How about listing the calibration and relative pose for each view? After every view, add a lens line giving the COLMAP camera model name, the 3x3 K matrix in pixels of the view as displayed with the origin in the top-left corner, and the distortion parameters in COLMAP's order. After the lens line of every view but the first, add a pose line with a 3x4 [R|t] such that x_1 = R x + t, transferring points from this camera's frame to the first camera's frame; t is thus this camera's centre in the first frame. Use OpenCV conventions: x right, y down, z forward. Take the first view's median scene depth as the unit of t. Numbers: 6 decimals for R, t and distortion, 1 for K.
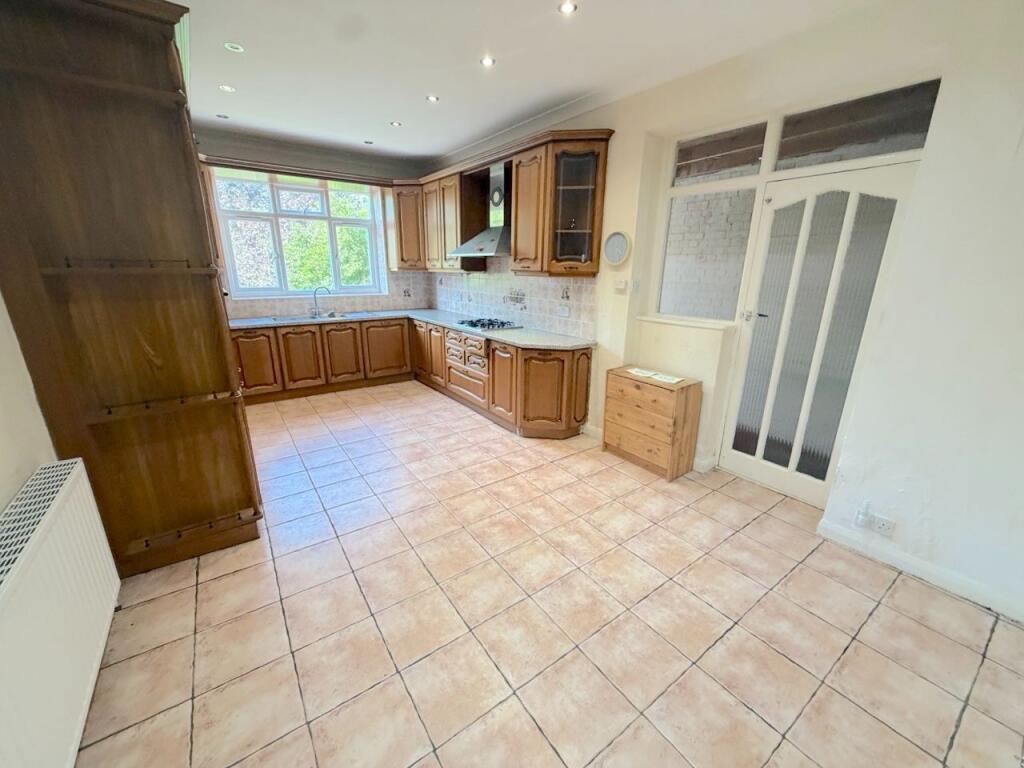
lens RADIAL K [[407.3, 0, 510.0], [0, 407.3, 384.4], [0, 0, 1]] dist [-0.000944, 0.000001]
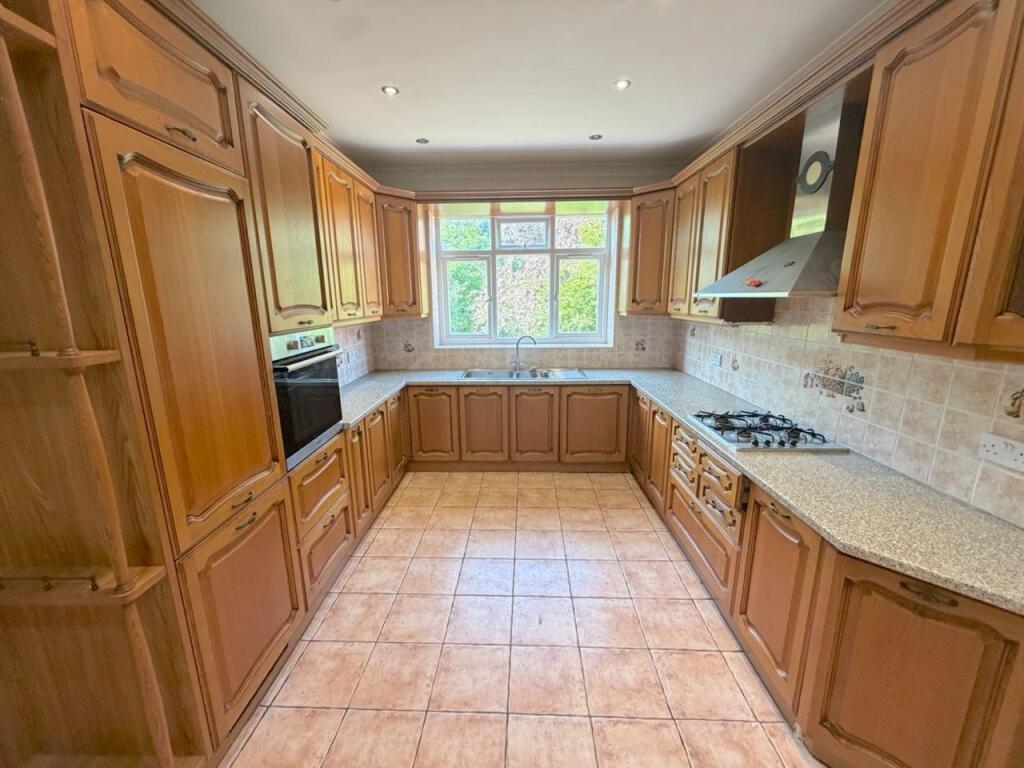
lens RADIAL K [[407.3, 0, 508.6], [0, 407.3, 384.7], [0, 0, 1]] dist [-0.000944, 0.000001]
pose [[0.791573, 0.110619, -0.600979, -0.003114], [-0.153486, 0.987942, -0.020316, -0.171541], [0.591485, 0.108324, 0.799006, 0.489874]]
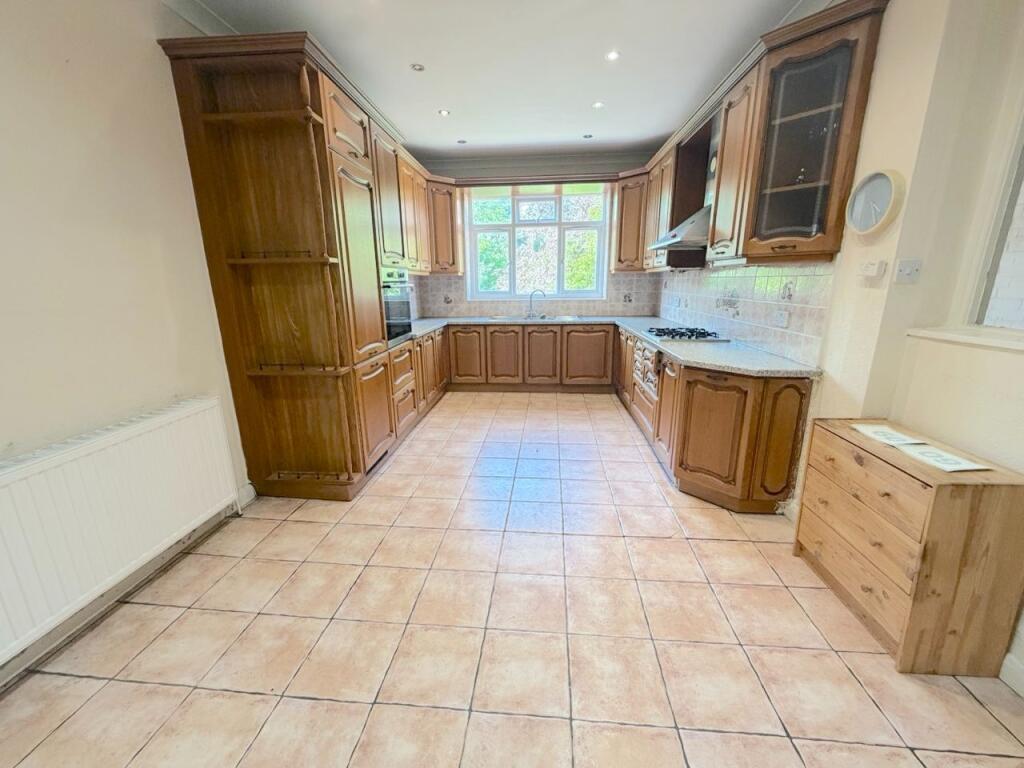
lens RADIAL K [[407.3, 0, 508.9], [0, 407.3, 384.2], [0, 0, 1]] dist [-0.000944, 0.000001]
pose [[0.755502, 0.140911, -0.639813, 0.241567], [-0.164087, 0.986167, 0.023435, -0.022588], [0.634265, 0.087279, 0.768173, 0.251435]]
